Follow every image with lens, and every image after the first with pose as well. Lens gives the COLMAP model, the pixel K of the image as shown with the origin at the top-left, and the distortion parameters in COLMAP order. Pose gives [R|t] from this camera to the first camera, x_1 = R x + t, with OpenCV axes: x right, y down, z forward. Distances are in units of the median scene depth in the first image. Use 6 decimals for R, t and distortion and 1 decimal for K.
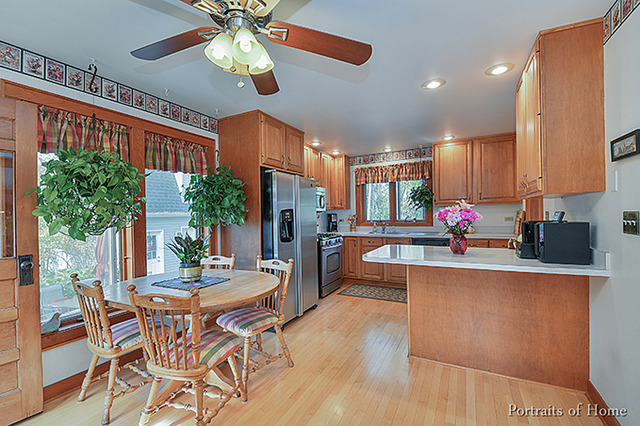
lens RADIAL K [[280.0, 0, 322.4], [0, 280.0, 214.7], [0, 0, 1]] dist [-0.000636, -0.000040]
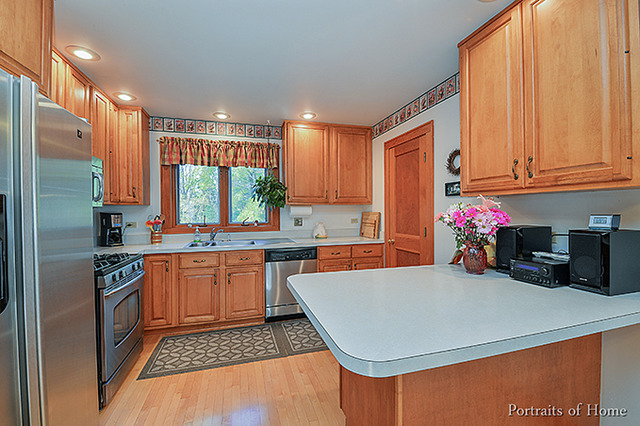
lens RADIAL K [[272.1, 0, 315.9], [0, 272.1, 213.2], [0, 0, 1]] dist [-0.002400, -0.000765]
pose [[0.723288, 0.010565, 0.690466, -0.043298], [-0.008326, 0.999944, -0.006579, -0.002543], [-0.690497, -0.000990, 0.723335, 0.381095]]
